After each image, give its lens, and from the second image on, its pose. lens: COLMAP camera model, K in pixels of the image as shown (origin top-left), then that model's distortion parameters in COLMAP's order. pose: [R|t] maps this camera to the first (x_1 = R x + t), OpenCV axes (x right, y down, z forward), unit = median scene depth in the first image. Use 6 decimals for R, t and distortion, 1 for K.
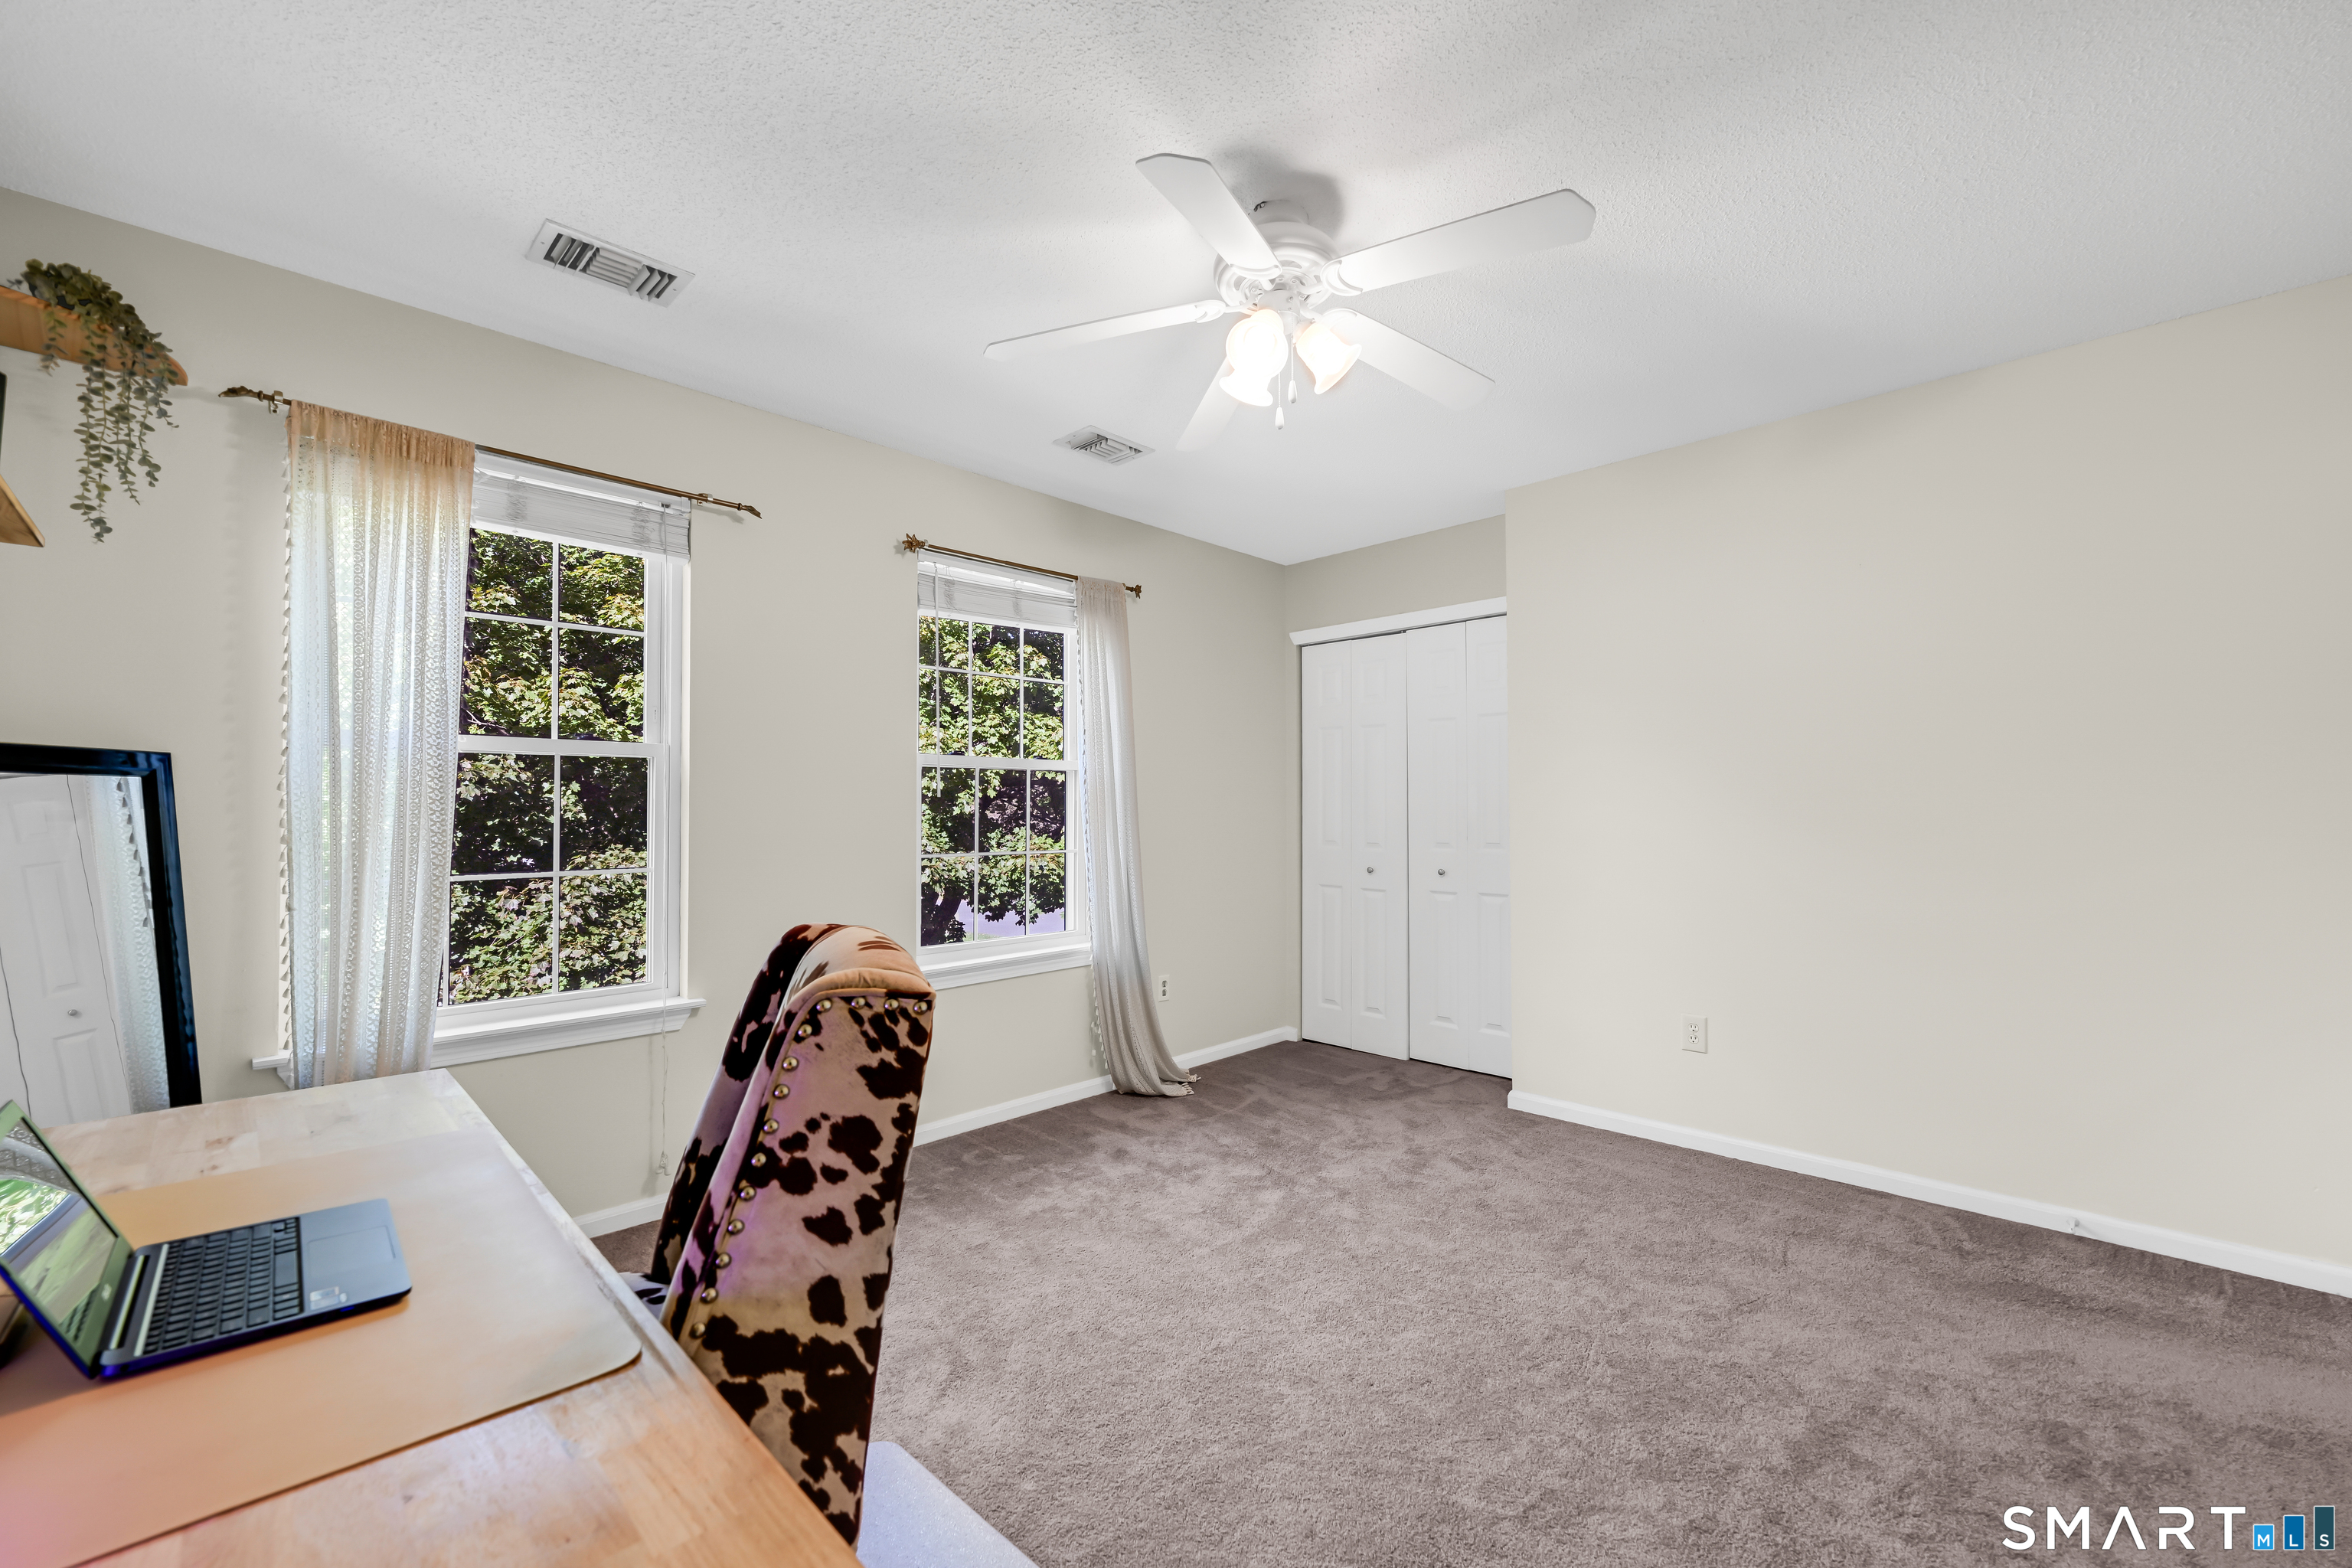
lens RADIAL K [[931.8, 0, 1188.7], [0, 931.8, 787.7], [0, 0, 1]] dist [0.004162, 0.000374]
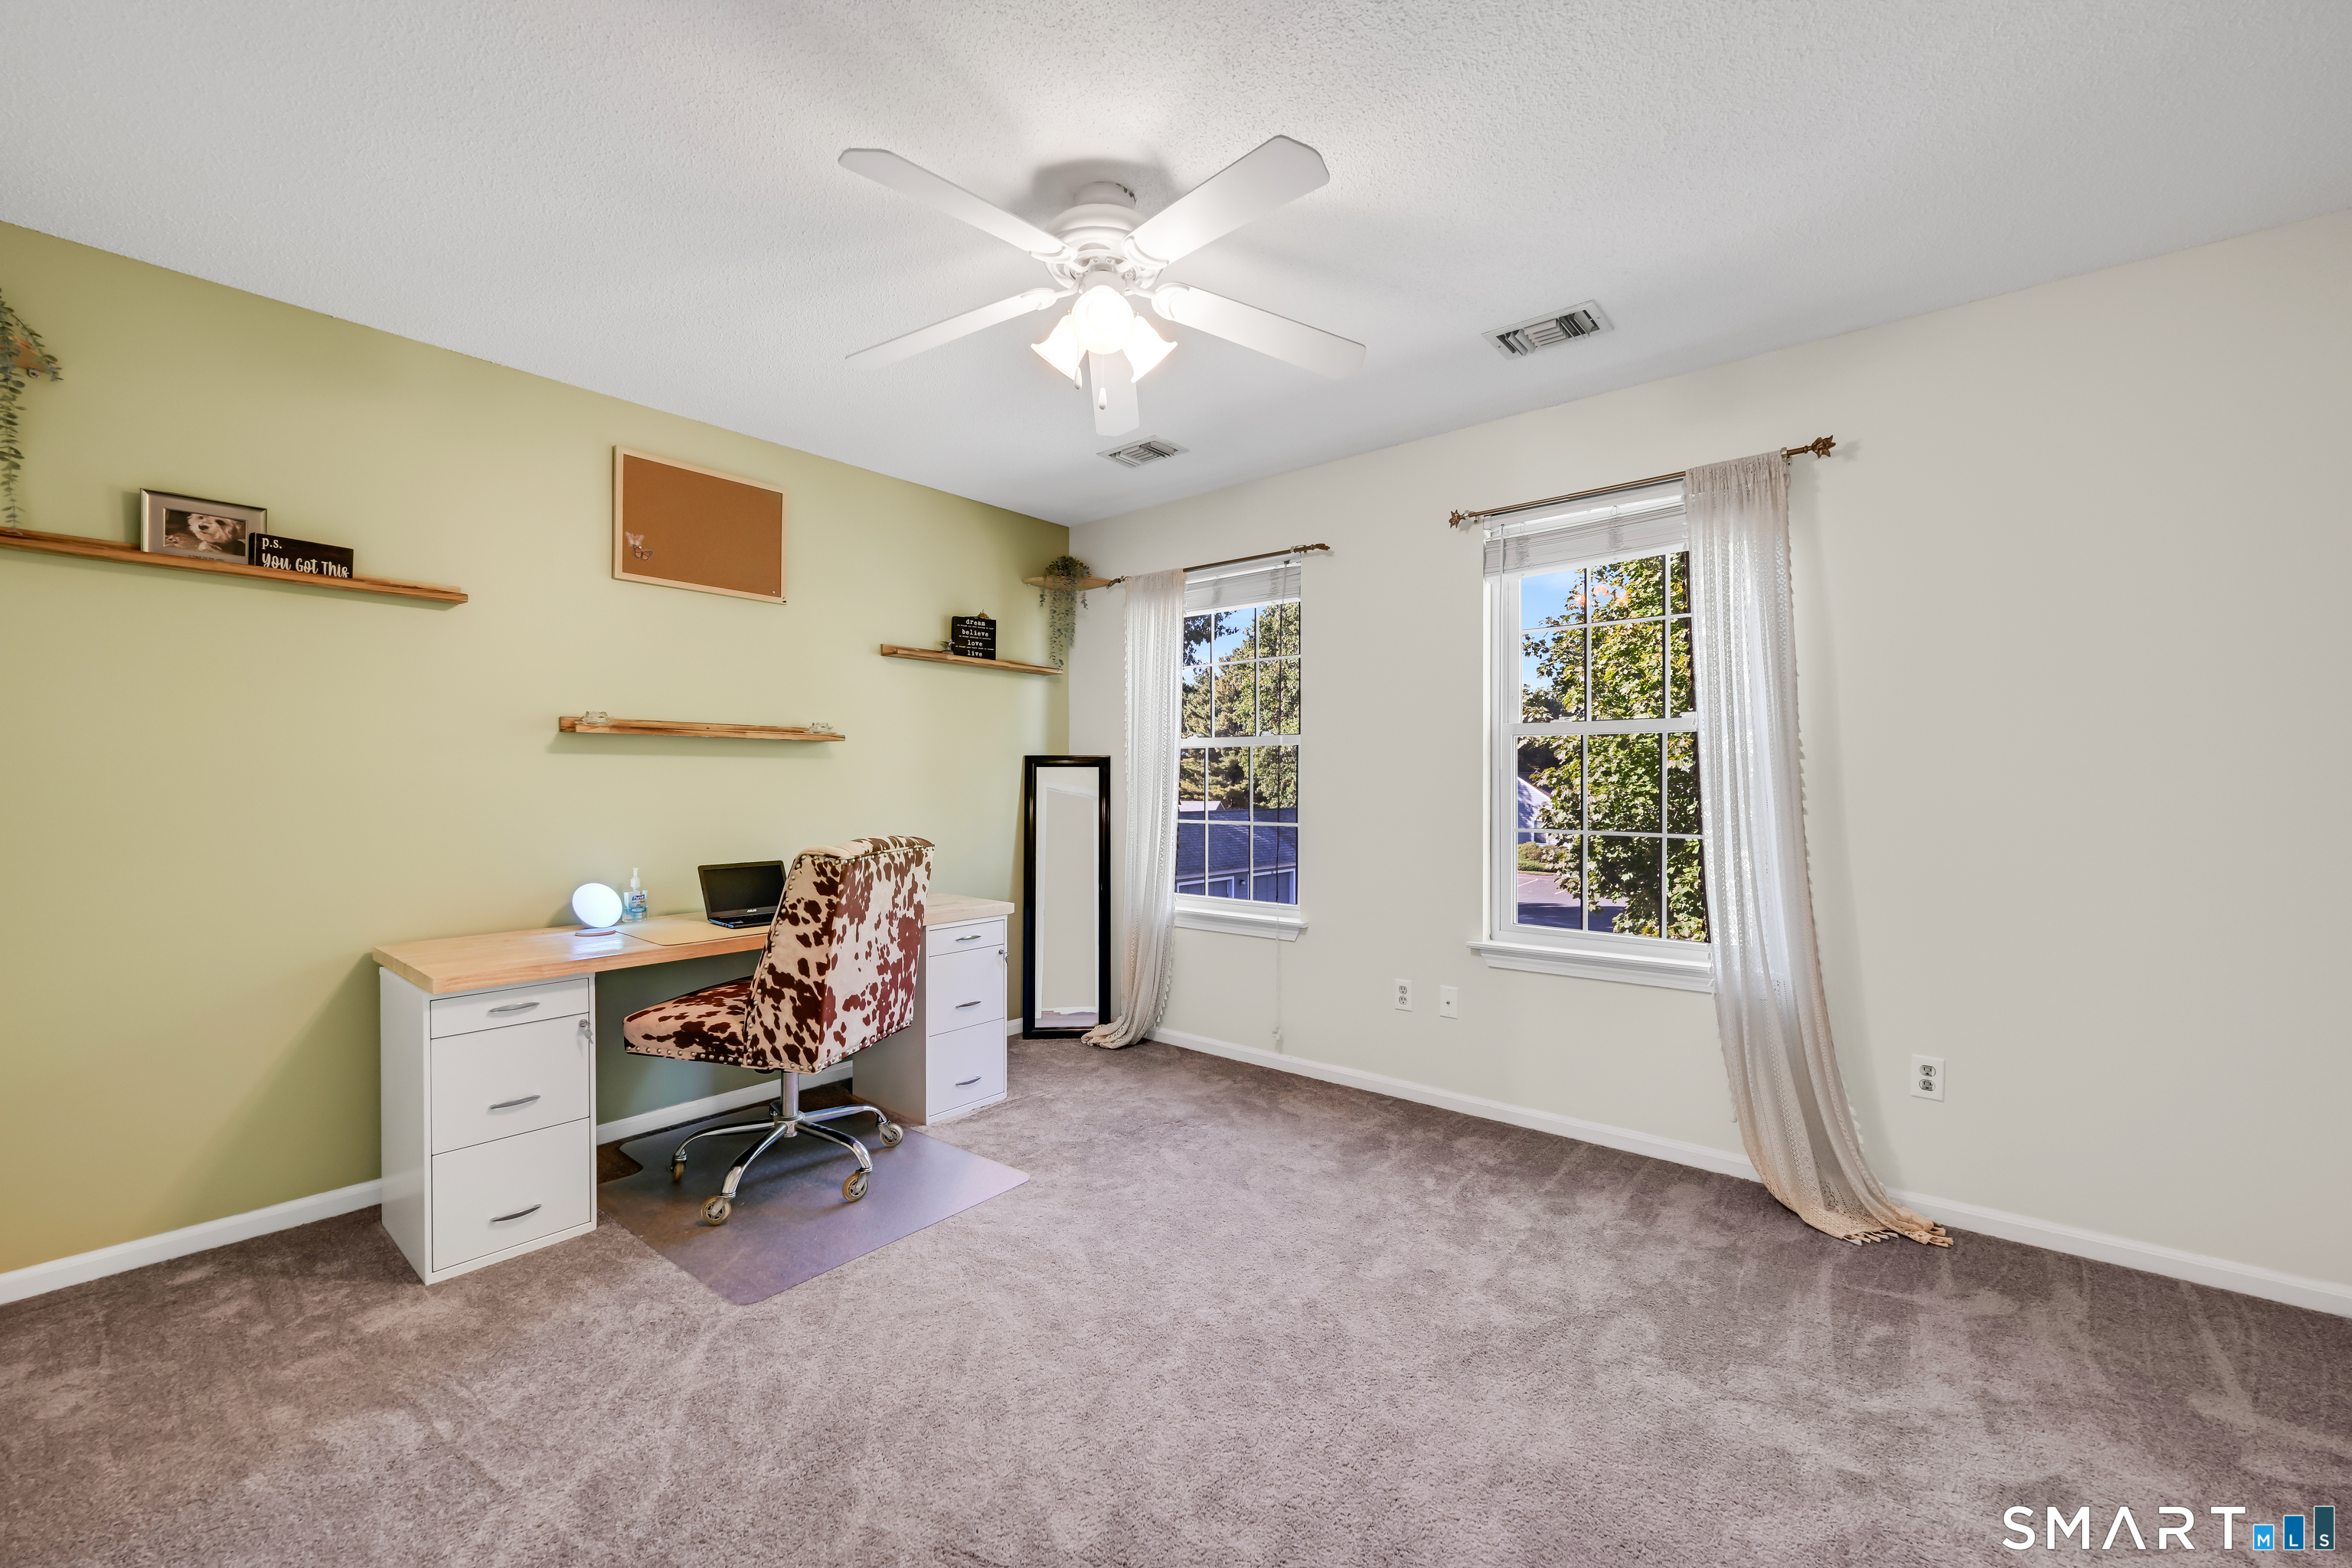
lens RADIAL K [[931.8, 0, 1168.6], [0, 931.8, 785.4], [0, 0, 1]] dist [0.004162, 0.000374]
pose [[0.085924, 0.002854, -0.996298, 0.613352], [0.020541, 0.999778, 0.004636, 0.014386], [0.996090, -0.020863, 0.085846, 0.531618]]
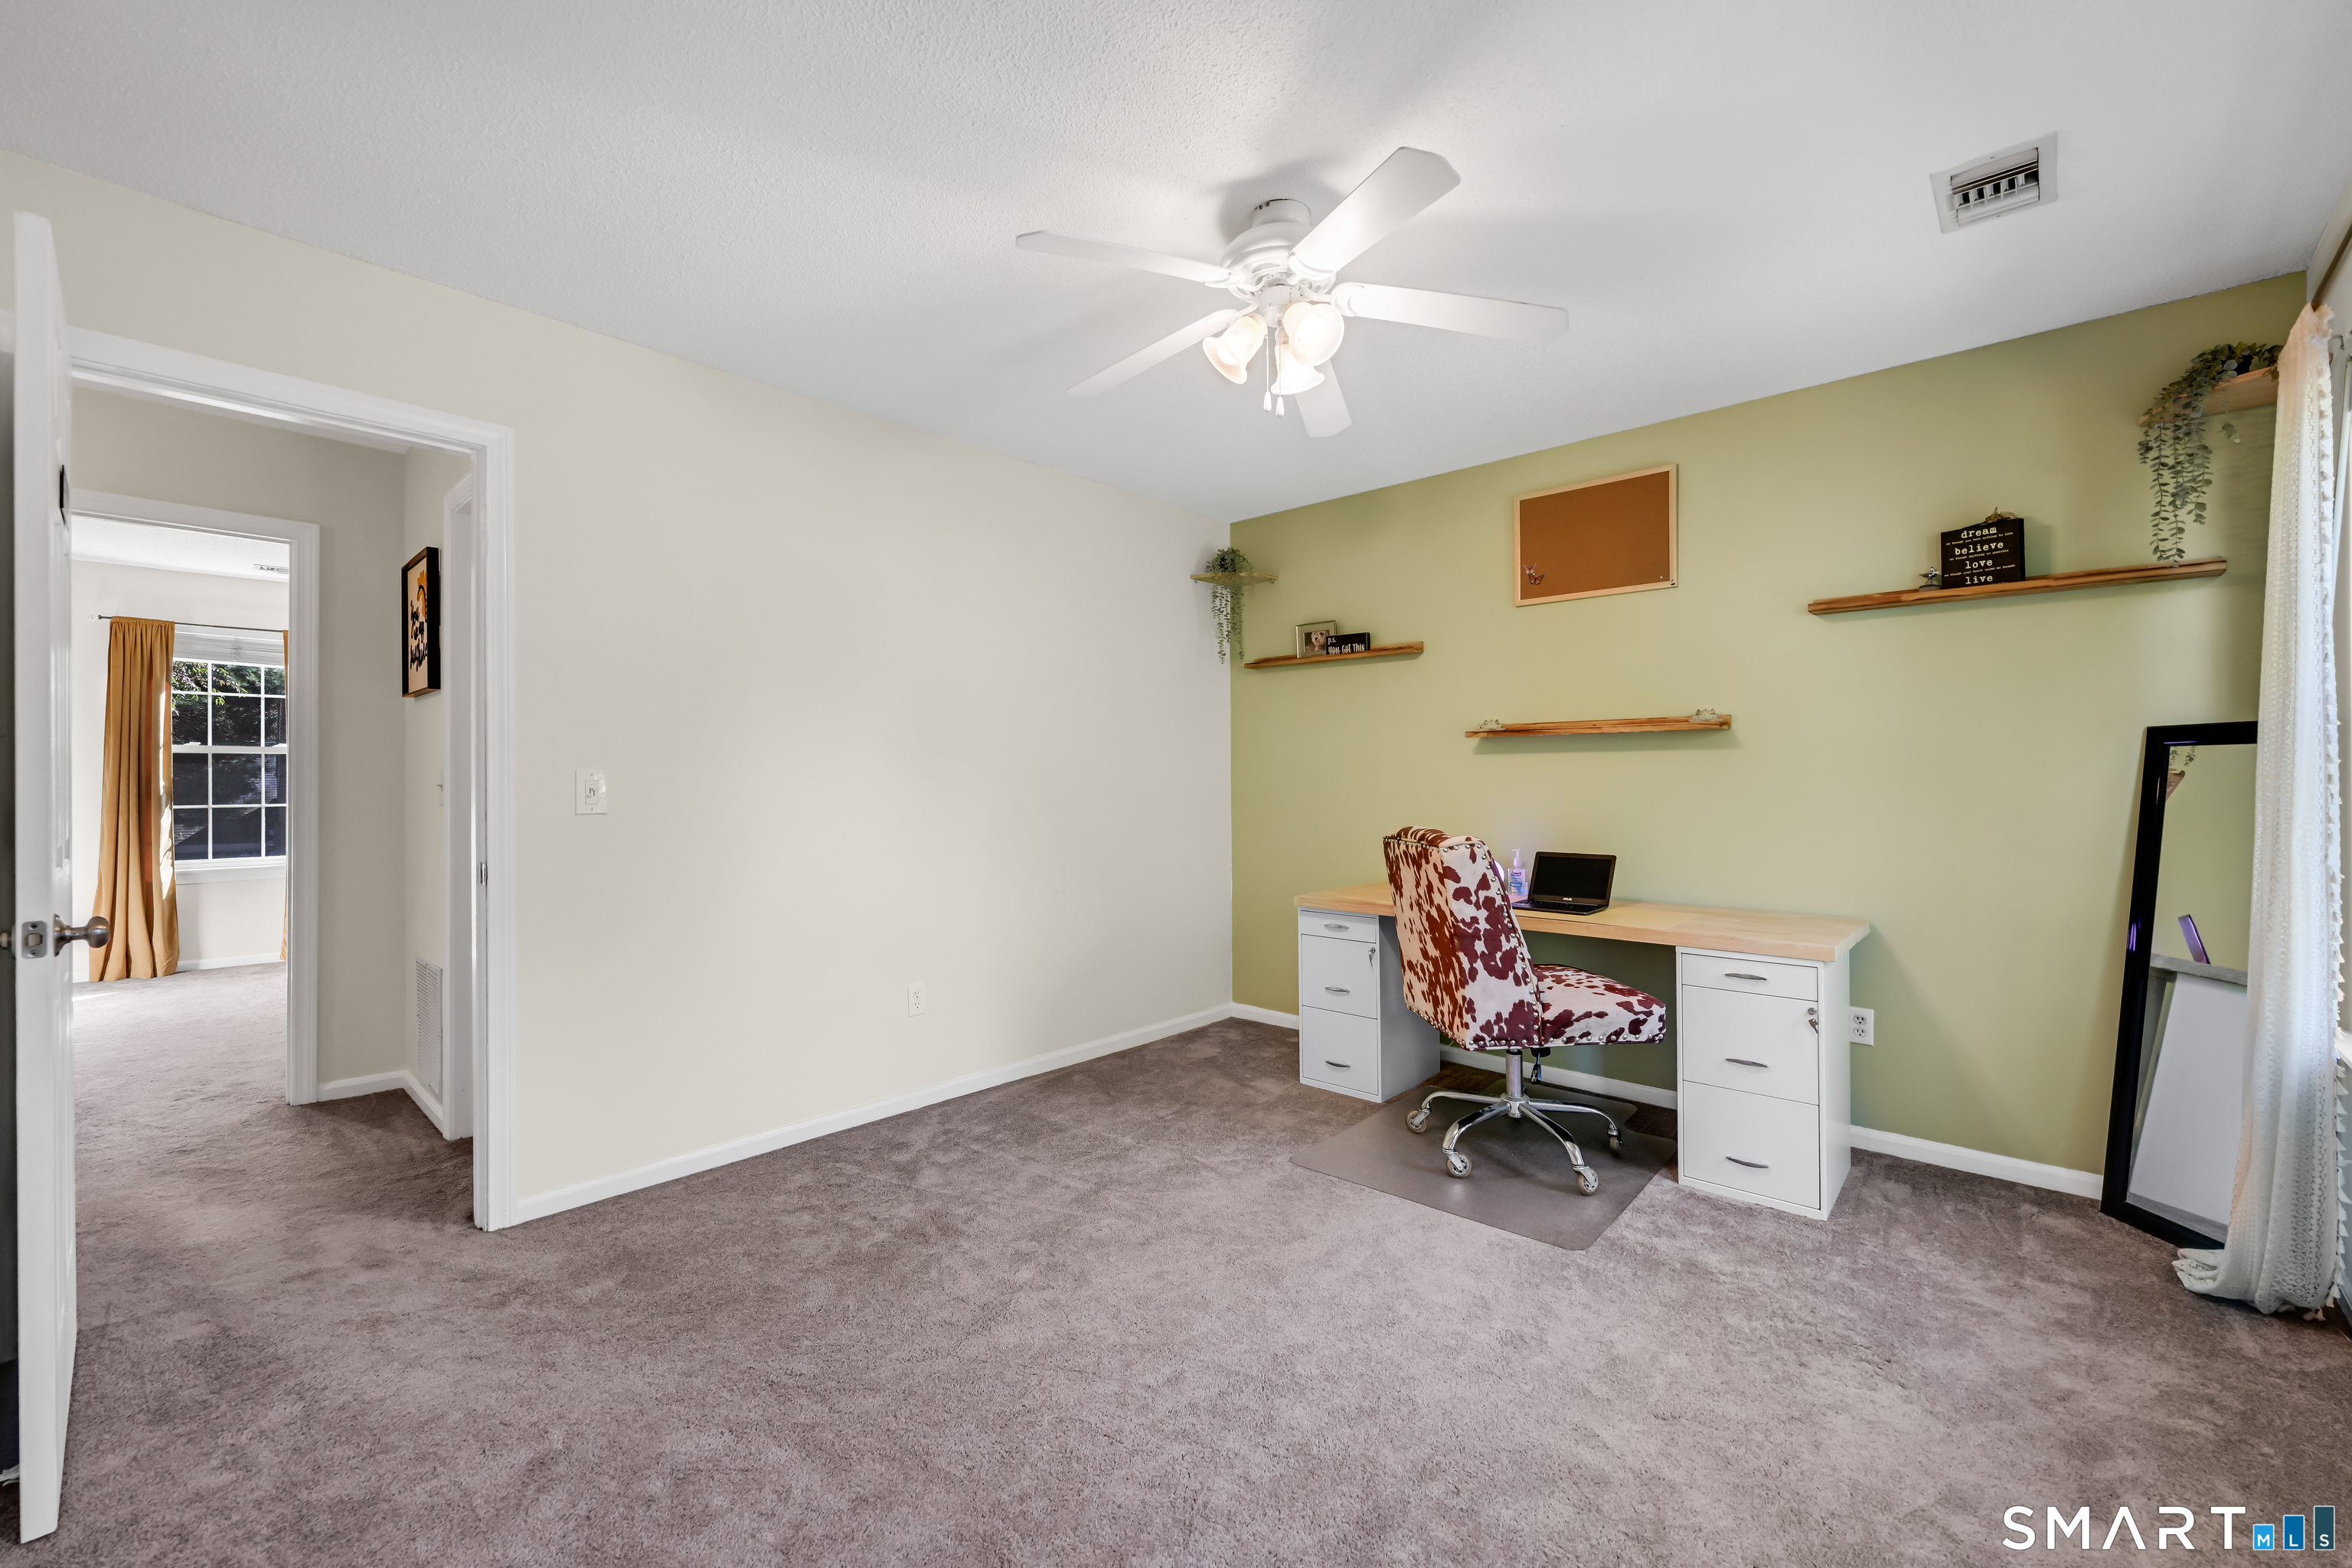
lens RADIAL K [[931.8, 0, 1166.1], [0, 931.8, 778.9], [0, 0, 1]] dist [0.004162, 0.000374]
pose [[-0.998129, 0.002017, -0.061103, 0.158301], [0.003391, 0.999744, -0.022380, 0.029243], [0.061042, -0.022546, -0.997881, 1.105454]]
